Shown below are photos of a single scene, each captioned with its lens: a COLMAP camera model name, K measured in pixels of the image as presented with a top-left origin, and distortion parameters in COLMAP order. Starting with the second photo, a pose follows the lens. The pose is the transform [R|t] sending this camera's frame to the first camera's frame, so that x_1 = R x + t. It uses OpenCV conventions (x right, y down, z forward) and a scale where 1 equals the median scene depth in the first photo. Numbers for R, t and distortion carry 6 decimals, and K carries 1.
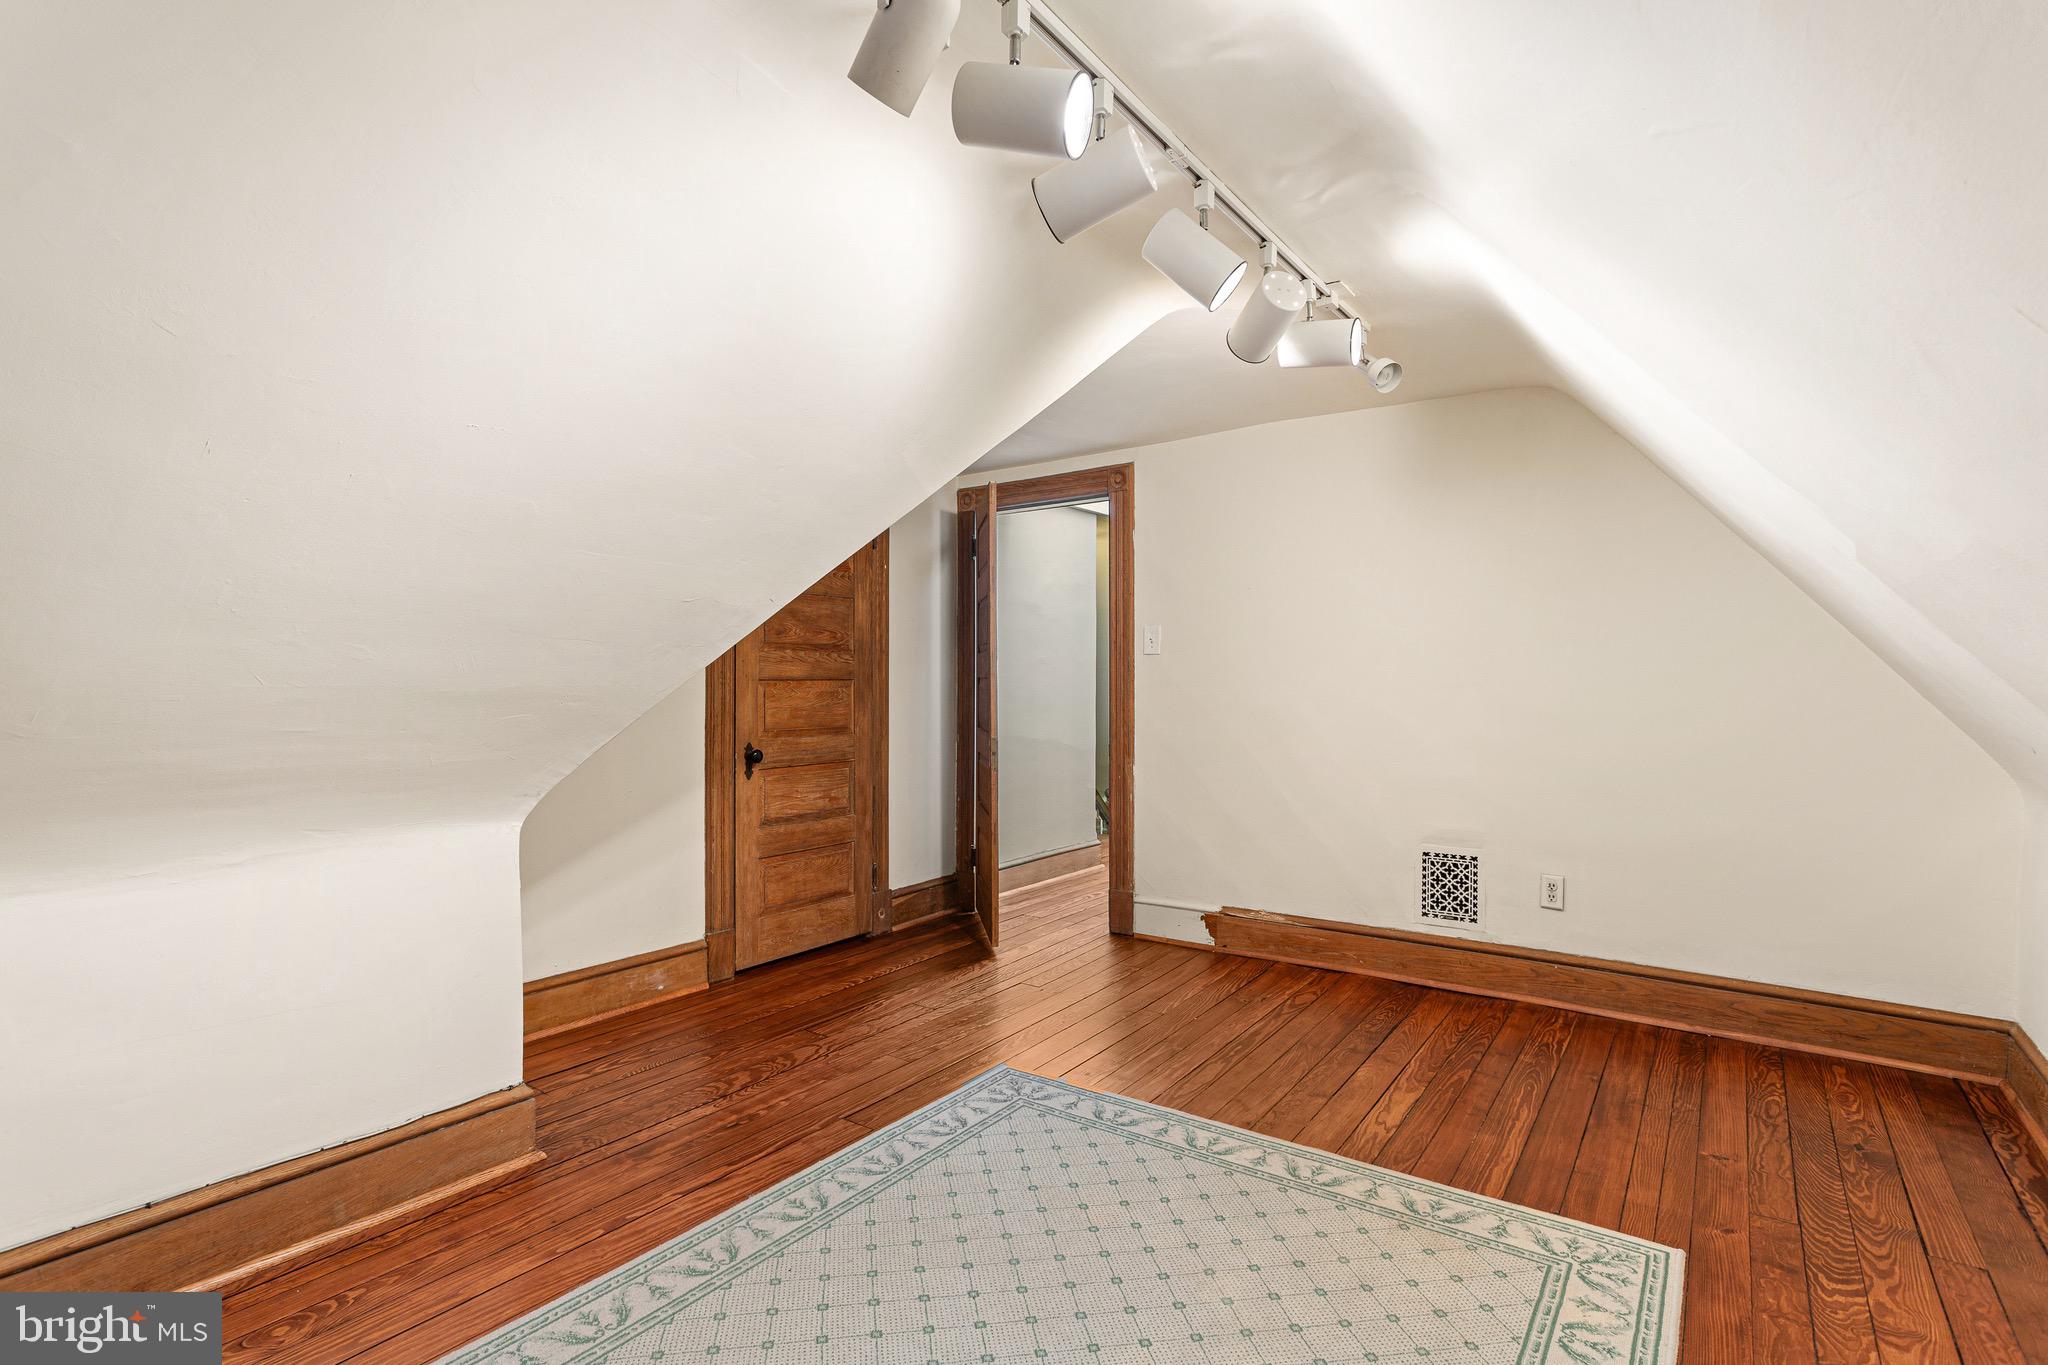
lens RADIAL K [[996.5, 0, 1023.2], [0, 996.5, 678.2], [0, 0, 1]] dist [-0.011199, 0.004001]
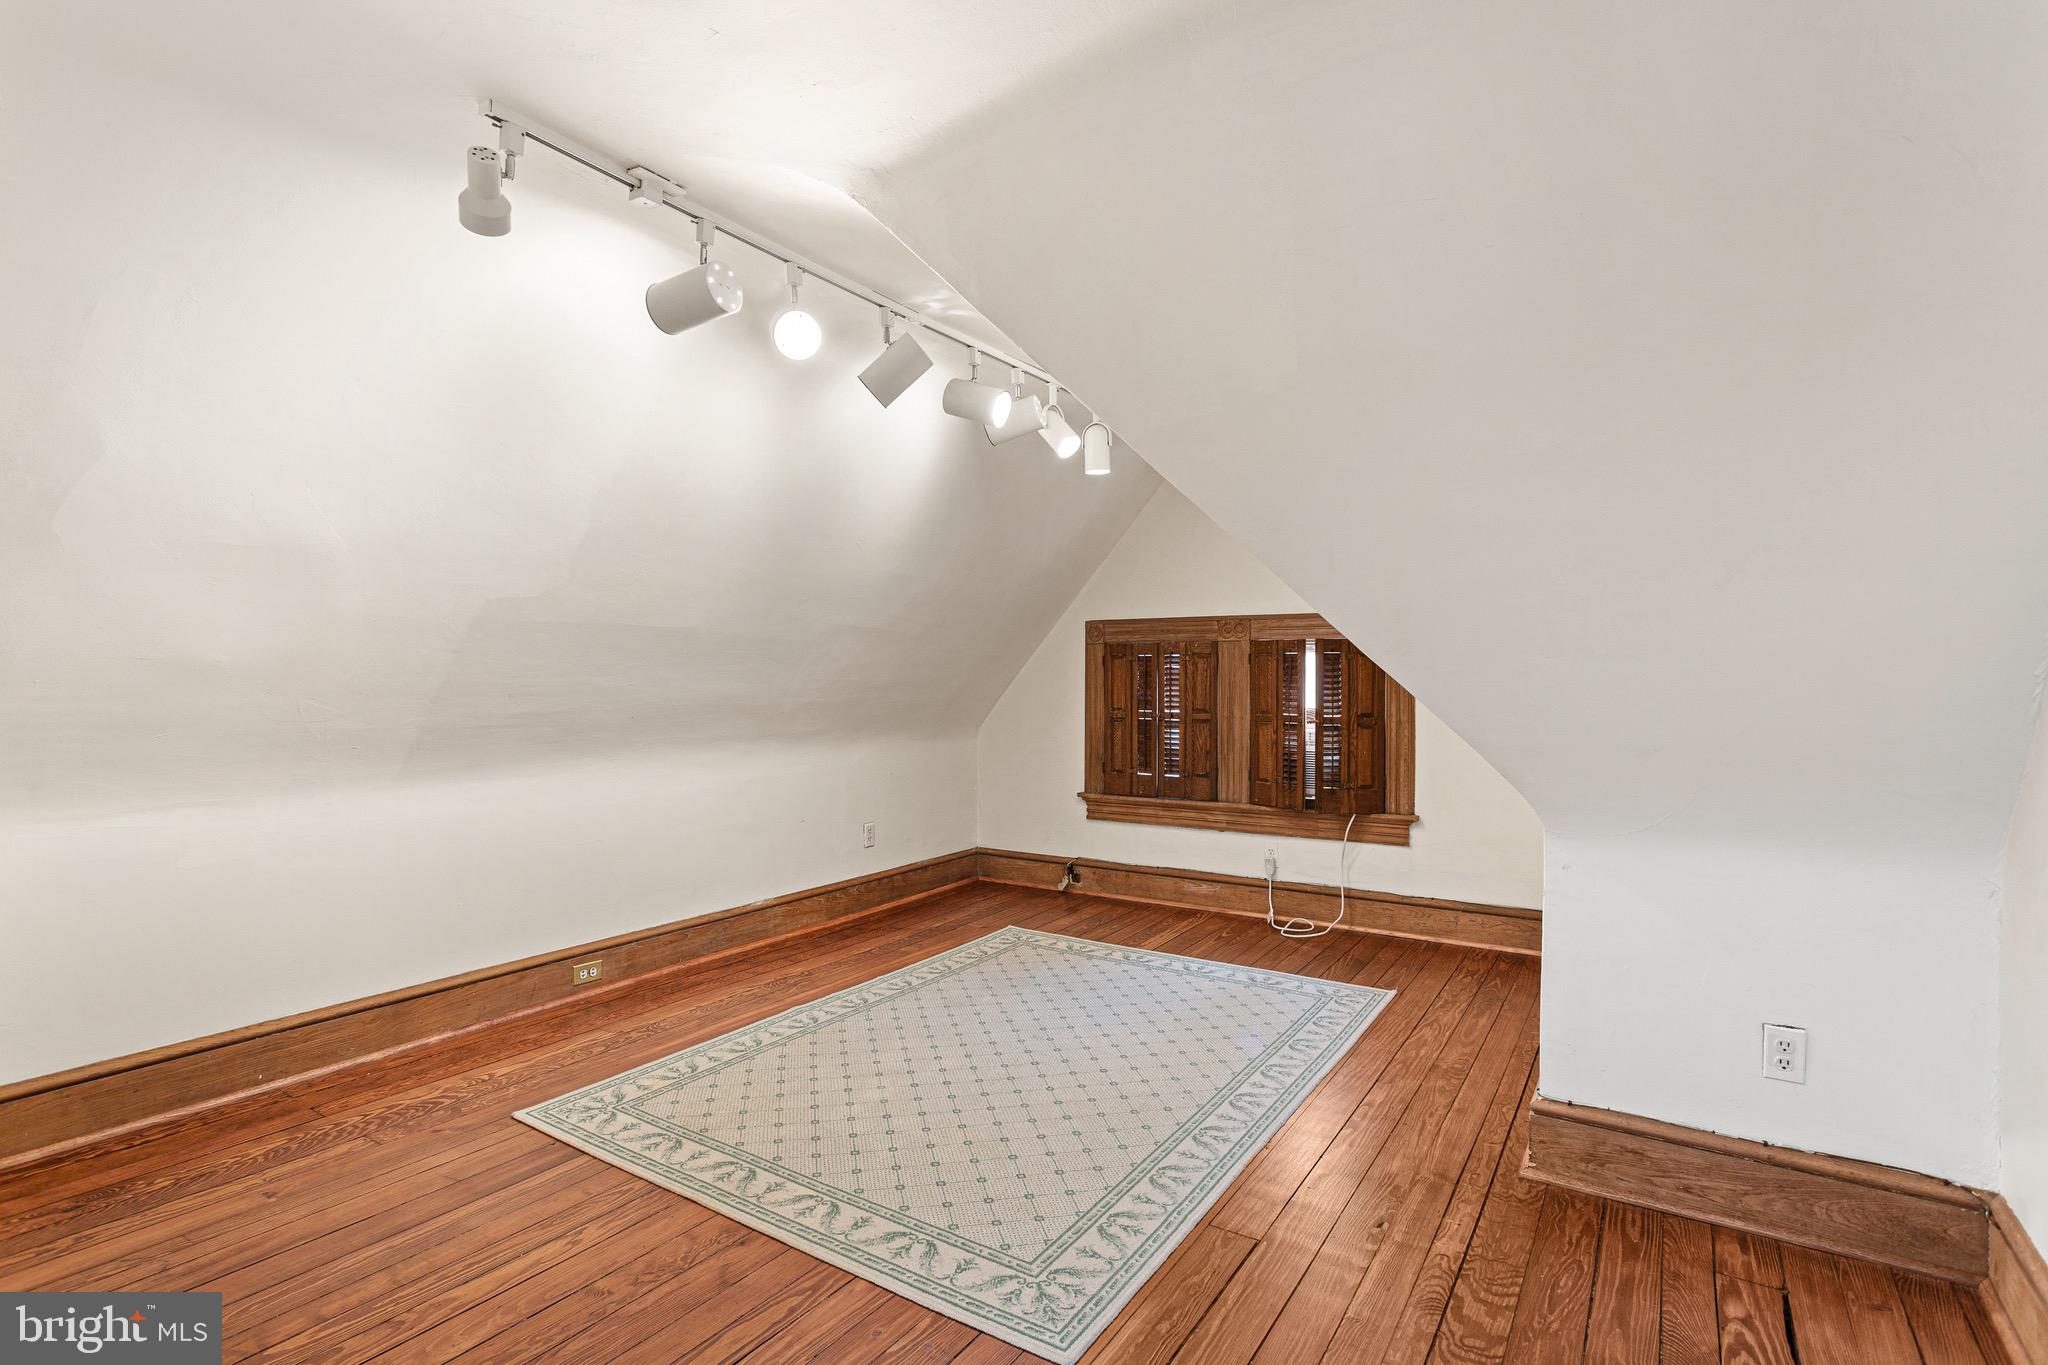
lens RADIAL K [[996.5, 0, 1022.9], [0, 996.5, 680.0], [0, 0, 1]] dist [-0.011199, 0.004001]
pose [[-0.999165, -0.002721, -0.040775, 0.040768], [-0.003106, 0.999951, 0.009391, -0.005608], [0.040748, 0.009510, -0.999124, 1.912837]]
